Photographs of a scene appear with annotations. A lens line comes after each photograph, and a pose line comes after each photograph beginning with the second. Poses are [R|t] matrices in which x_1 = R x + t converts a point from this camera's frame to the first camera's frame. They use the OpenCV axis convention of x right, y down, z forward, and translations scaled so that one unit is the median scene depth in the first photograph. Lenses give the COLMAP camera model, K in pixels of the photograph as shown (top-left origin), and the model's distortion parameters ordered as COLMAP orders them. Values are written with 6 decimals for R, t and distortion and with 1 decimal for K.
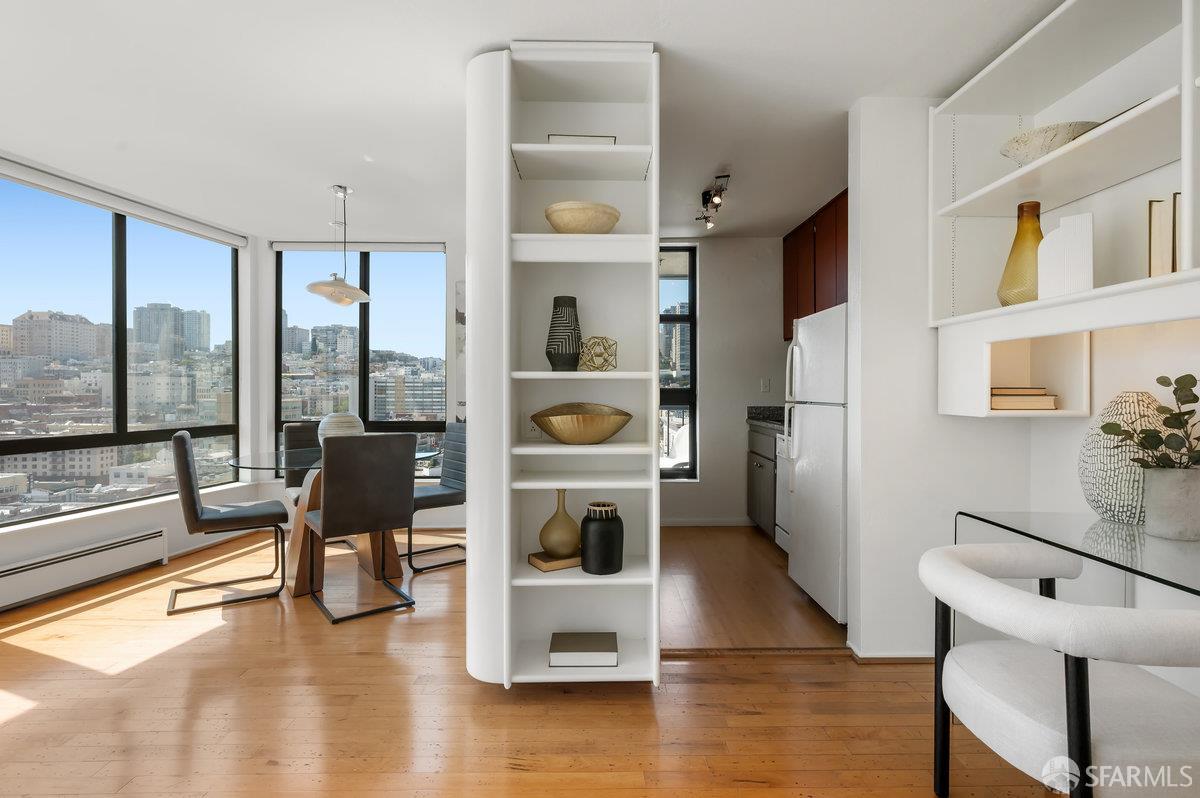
lens RADIAL K [[573.4, 0, 605.2], [0, 573.4, 402.6], [0, 0, 1]] dist [0.000176, -0.000254]
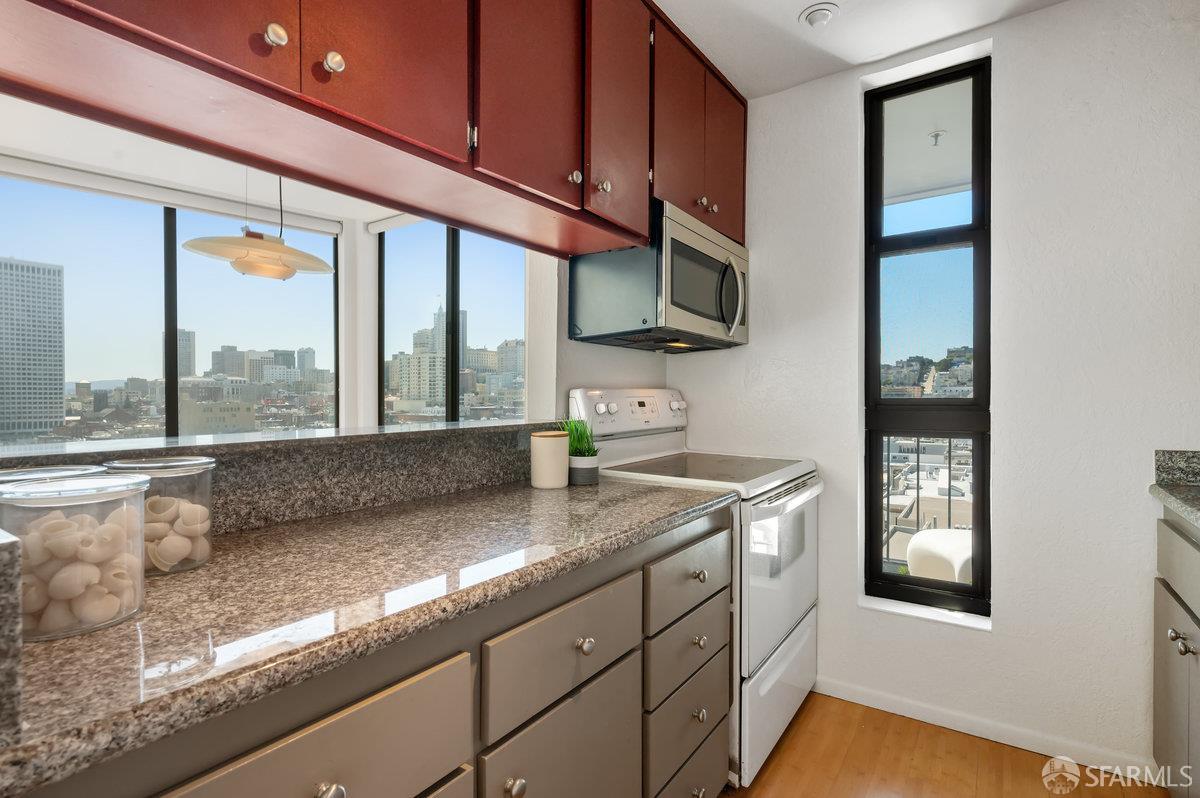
lens RADIAL K [[573.4, 0, 605.2], [0, 573.4, 402.6], [0, 0, 1]] dist [0.000176, -0.000254]
pose [[0.813169, -0.001054, -0.582027, 0.190830], [-0.002923, 0.999978, -0.005895, -0.016994], [0.582021, 0.006494, 0.813148, 0.555362]]
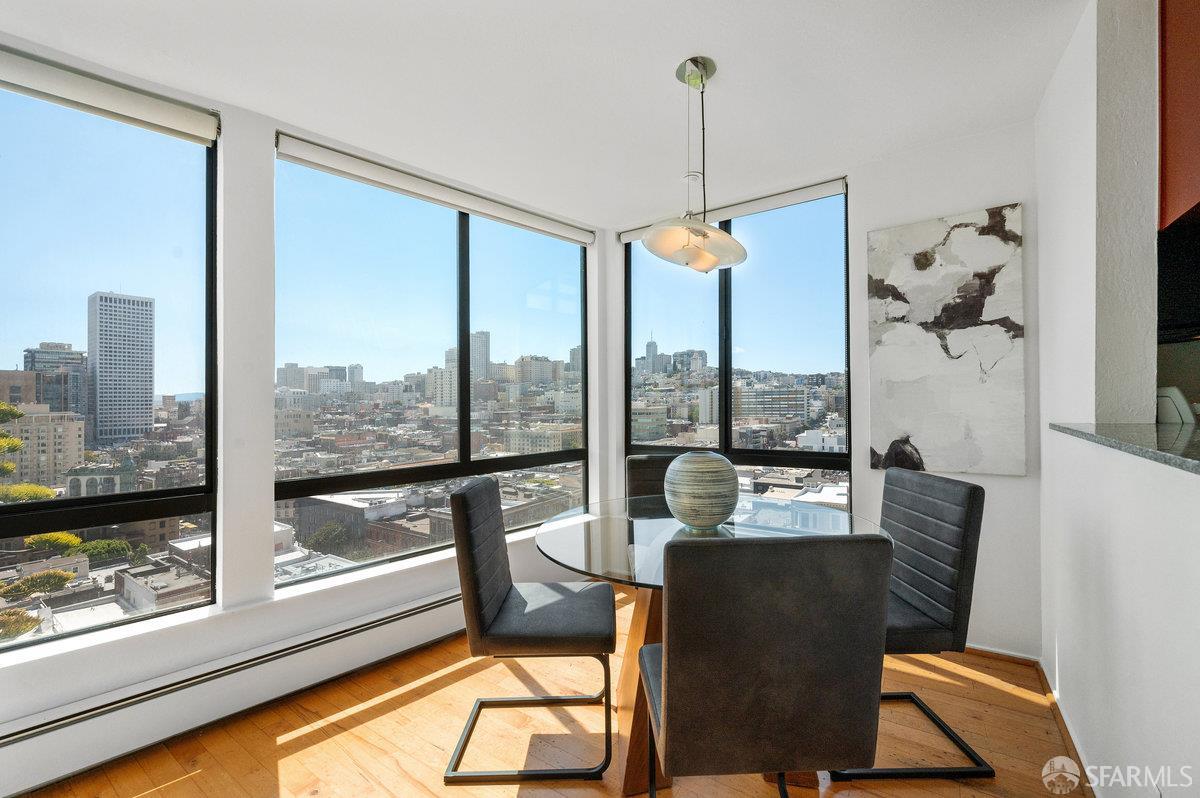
lens RADIAL K [[474.5, 0, 616.8], [0, 474.5, 399.7], [0, 0, 1]] dist [-0.016568, 0.000009]
pose [[0.829495, -0.019149, -0.558186, -0.209738], [0.008888, 0.999738, -0.021088, -0.019920], [0.558443, 0.012531, 0.829448, 0.443247]]
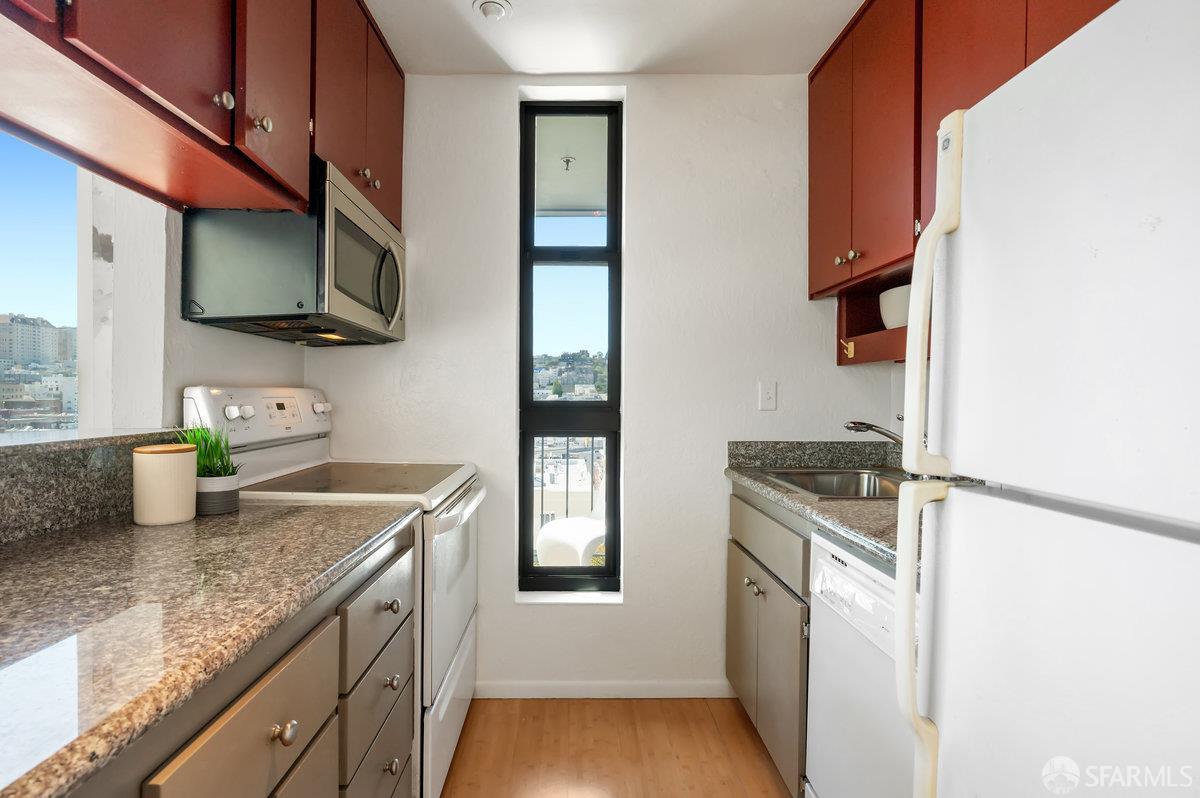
lens RADIAL K [[592.4, 0, 571.0], [0, 592.4, 408.1], [0, 0, 1]] dist [-0.000251, 0.000229]
pose [[0.999841, 0.000647, -0.017832, 0.140652], [-0.000641, 1.000000, 0.000391, -0.017848], [0.017833, -0.000379, 0.999841, 0.563089]]
